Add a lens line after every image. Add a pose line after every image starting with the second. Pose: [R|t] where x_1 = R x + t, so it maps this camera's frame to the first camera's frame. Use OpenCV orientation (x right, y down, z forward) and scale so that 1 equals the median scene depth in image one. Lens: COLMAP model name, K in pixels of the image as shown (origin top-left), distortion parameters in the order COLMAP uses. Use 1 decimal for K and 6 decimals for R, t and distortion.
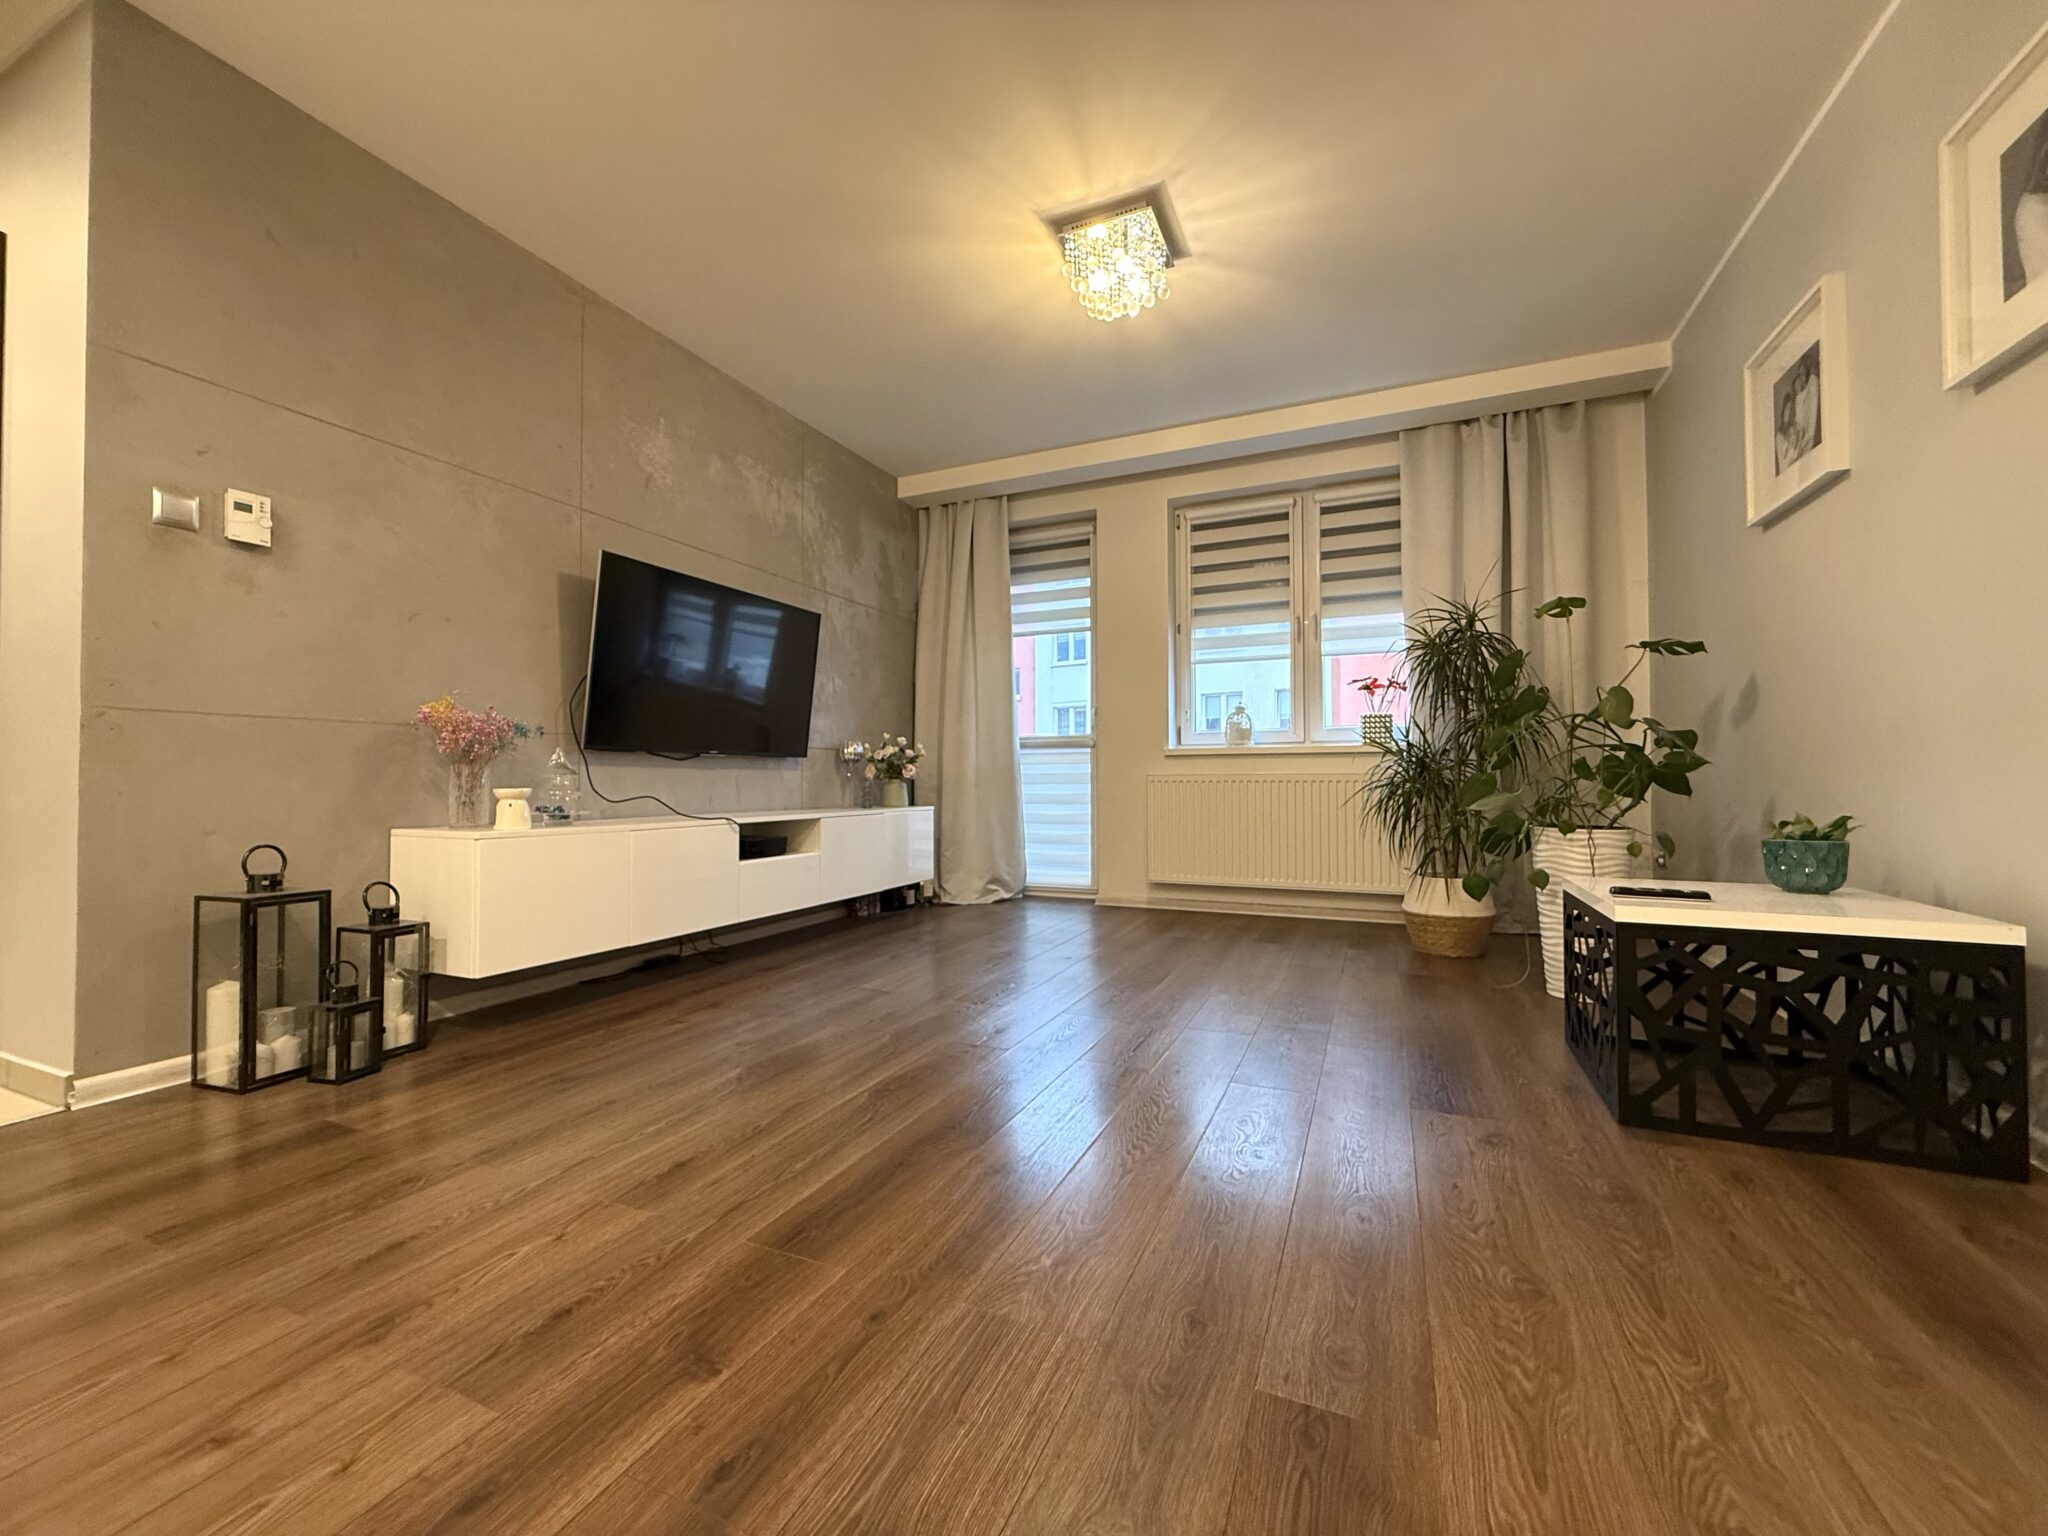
lens RADIAL K [[818.2, 0, 1010.0], [0, 818.2, 765.8], [0, 0, 1]] dist [-0.006964, 0.001022]
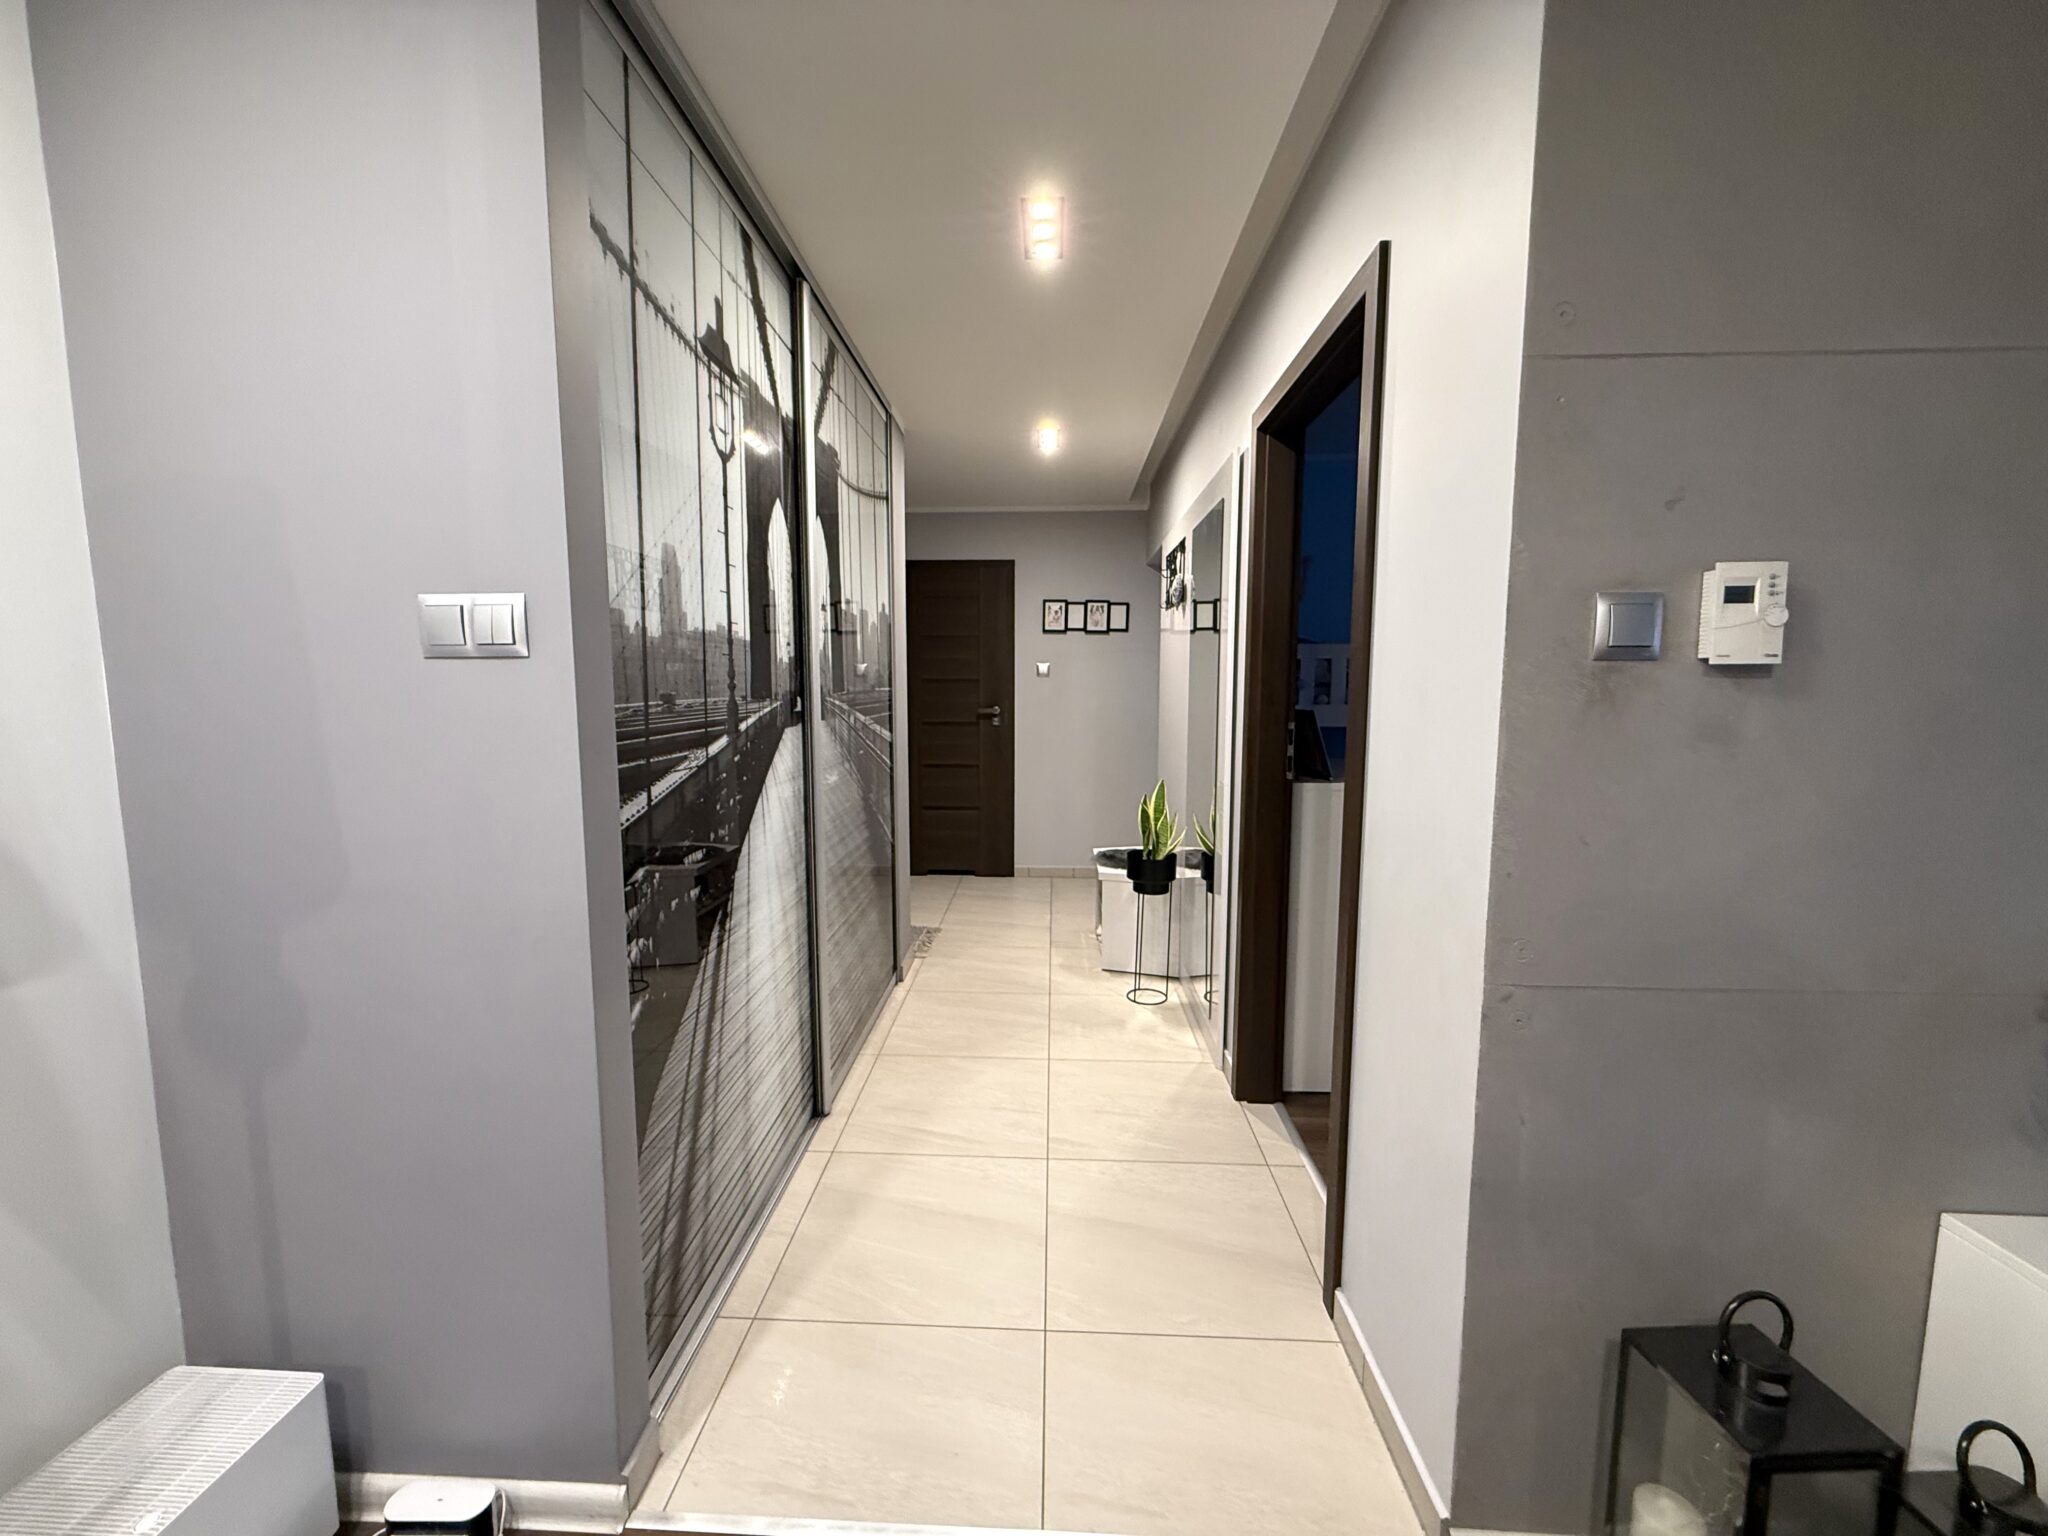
lens RADIAL K [[818.2, 0, 1020.1], [0, 818.2, 765.5], [0, 0, 1]] dist [-0.006964, 0.001022]
pose [[0.383351, 0.091569, -0.919052, -0.290250], [0.014481, 0.994355, 0.105112, -0.122694], [0.923489, -0.053604, 0.379861, 0.180556]]
